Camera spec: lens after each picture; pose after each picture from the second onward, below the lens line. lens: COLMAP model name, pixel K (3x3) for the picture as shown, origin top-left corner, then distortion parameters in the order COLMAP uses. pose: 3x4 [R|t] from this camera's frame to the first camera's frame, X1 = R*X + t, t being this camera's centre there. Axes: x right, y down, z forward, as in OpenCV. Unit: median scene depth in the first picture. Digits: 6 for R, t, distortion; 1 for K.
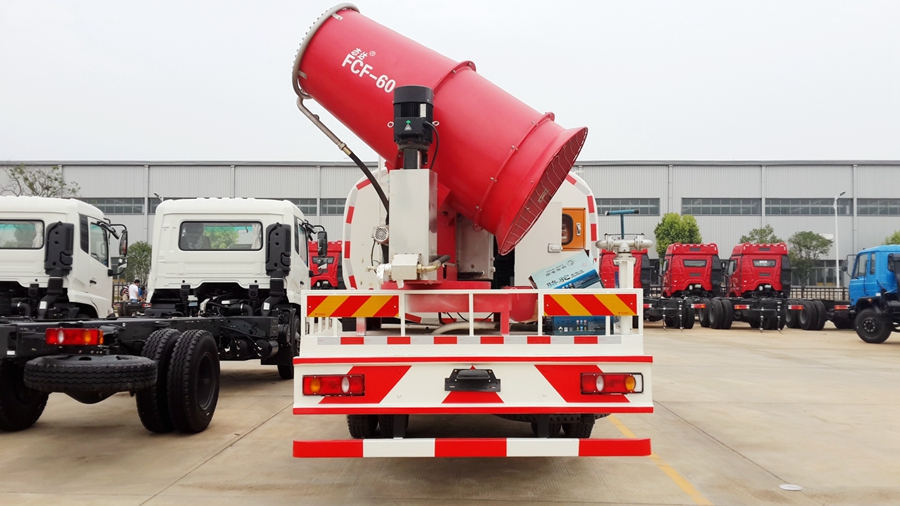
lens RADIAL K [[812.8, 0, 450.0], [0, 812.8, 253.0], [0, 0, 1]] dist [0.046588, -0.005448]
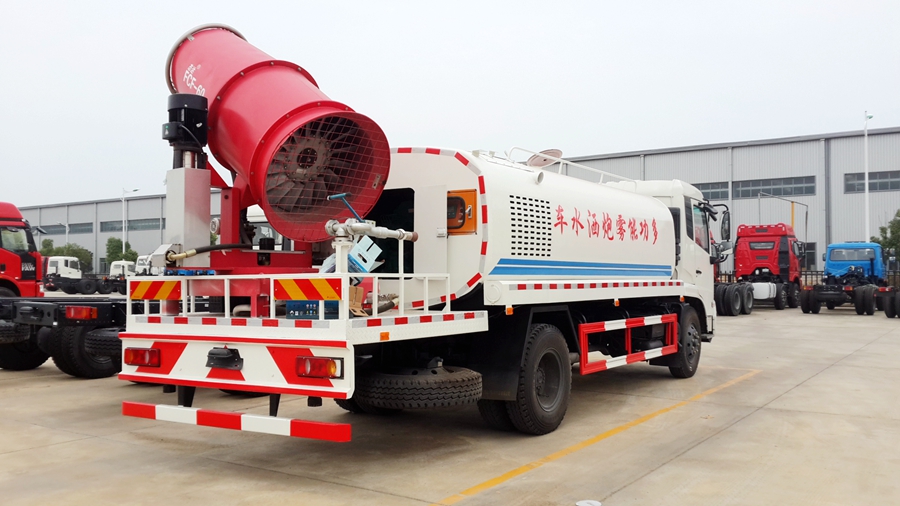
lens RADIAL K [[812.8, 0, 450.0], [0, 812.8, 253.0], [0, 0, 1]] dist [0.046588, -0.005448]
pose [[0.852250, -0.020291, -0.522741, 0.847680], [0.027580, 0.999601, 0.006165, 0.016794], [0.522407, -0.019671, 0.852470, 0.225488]]
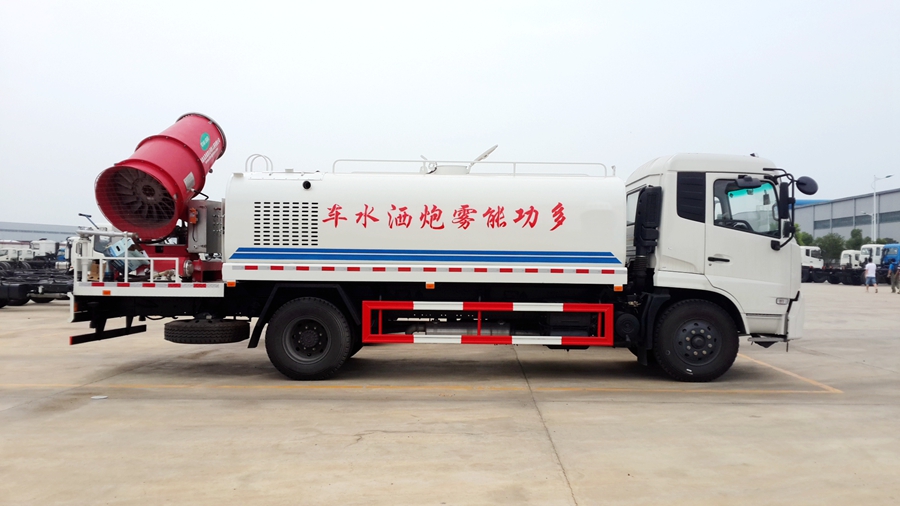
lens RADIAL K [[812.8, 0, 450.0], [0, 812.8, 253.0], [0, 0, 1]] dist [0.046588, -0.005448]
pose [[0.017597, -0.015825, -0.999720, 1.984199], [0.034133, 0.999301, -0.015218, 0.085622], [0.999262, -0.033855, 0.018125, 1.668601]]
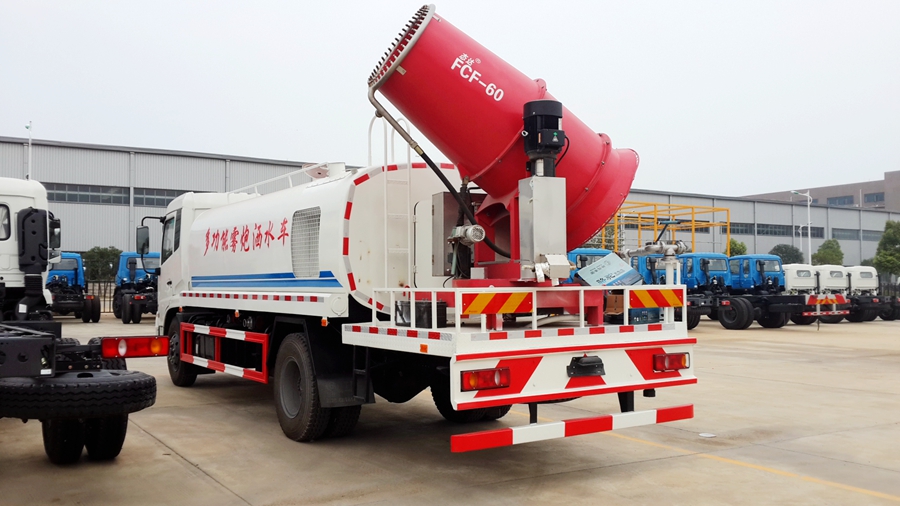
lens RADIAL K [[812.8, 0, 450.0], [0, 812.8, 253.0], [0, 0, 1]] dist [0.046588, -0.005448]
pose [[0.829512, 0.015410, 0.558277, -0.755521], [-0.019165, 0.999816, 0.000878, 0.000927], [-0.558160, -0.011427, 0.829654, 0.163127]]
